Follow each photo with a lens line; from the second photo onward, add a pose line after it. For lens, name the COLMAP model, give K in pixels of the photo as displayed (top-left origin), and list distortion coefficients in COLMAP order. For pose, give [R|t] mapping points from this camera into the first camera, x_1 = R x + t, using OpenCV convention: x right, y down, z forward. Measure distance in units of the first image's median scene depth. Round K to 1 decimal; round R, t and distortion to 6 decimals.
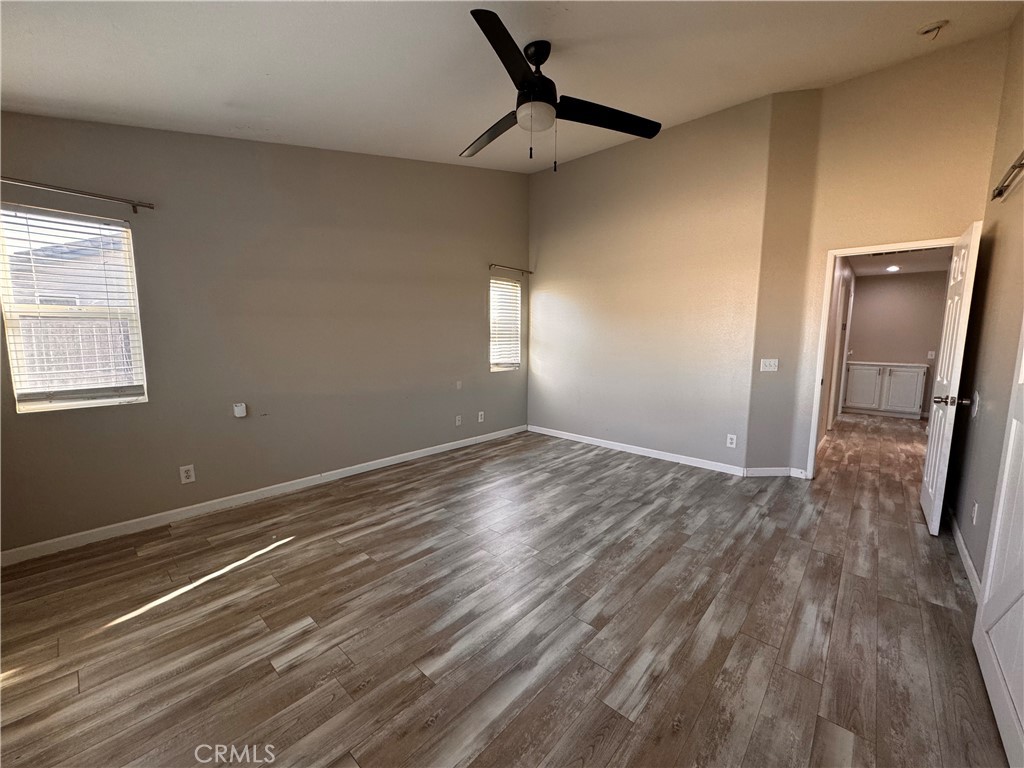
lens RADIAL K [[408.7, 0, 512.0], [0, 408.7, 384.0], [0, 0, 1]] dist [-0.003240, 0.000479]
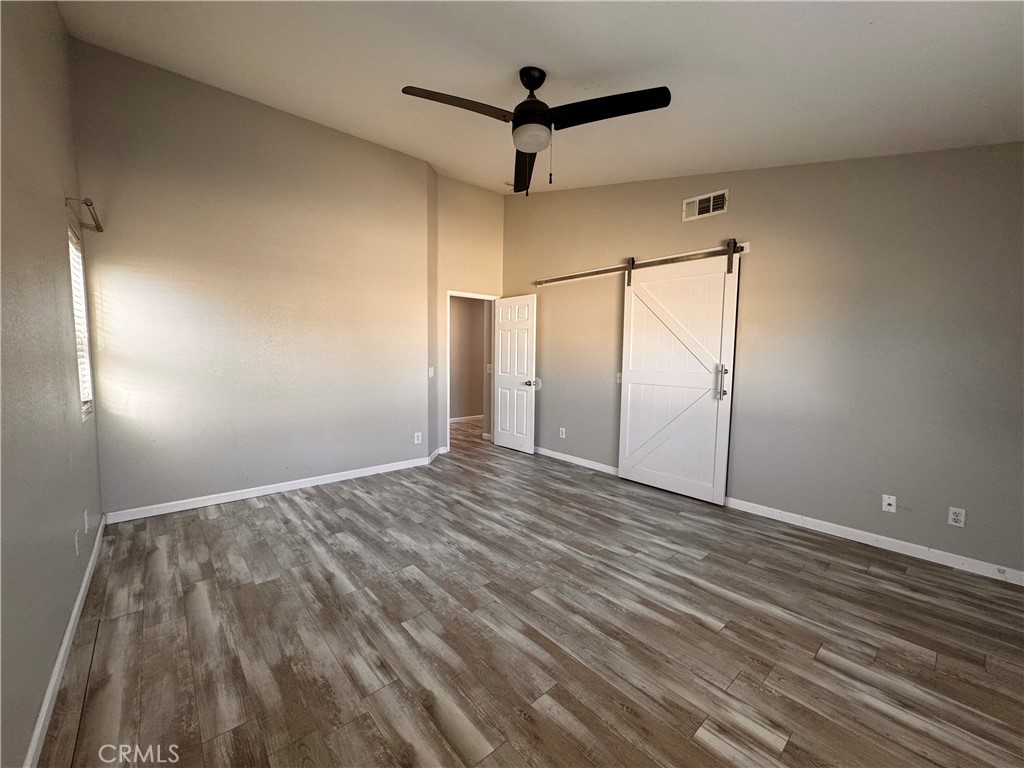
lens RADIAL K [[408.7, 0, 512.0], [0, 408.7, 384.0], [0, 0, 1]] dist [-0.003240, 0.000479]
pose [[0.117829, -0.082949, 0.989563, -0.812253], [0.105714, 0.991890, 0.070556, -0.097063], [-0.987391, 0.096297, 0.125642, 0.787196]]
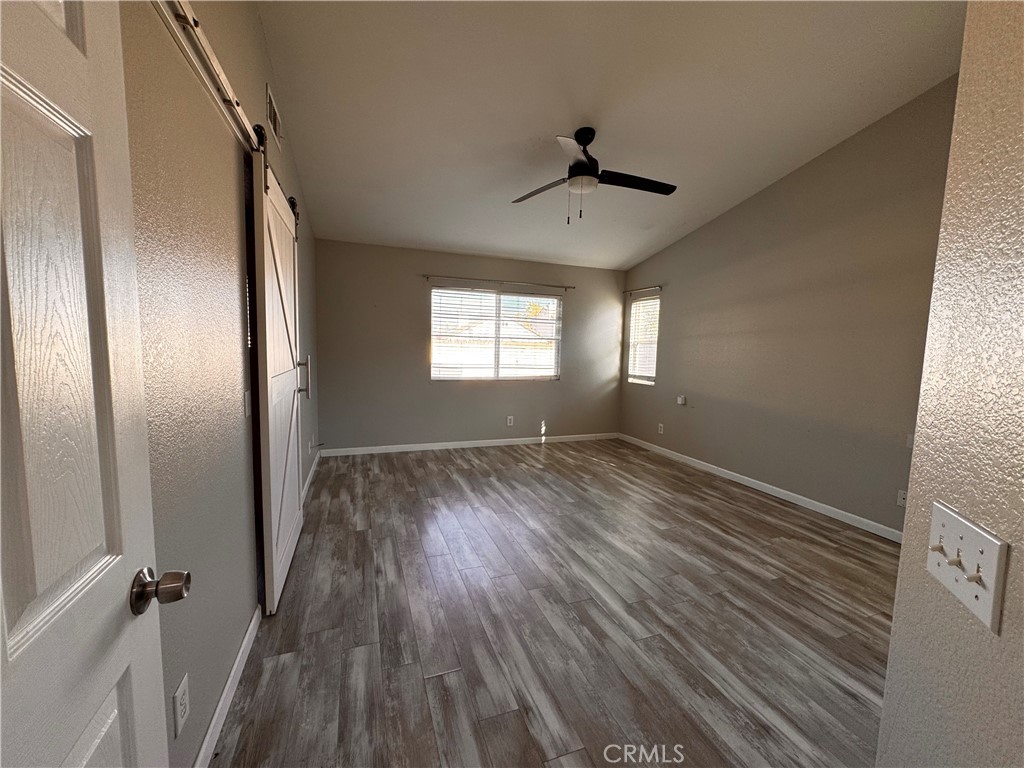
lens RADIAL K [[408.7, 0, 512.0], [0, 408.7, 384.0], [0, 0, 1]] dist [-0.003240, 0.000479]
pose [[-0.463482, 0.064151, -0.883781, 1.104124], [-0.133718, 0.980891, 0.141326, -0.141883], [0.875959, 0.183679, -0.446047, 1.209921]]
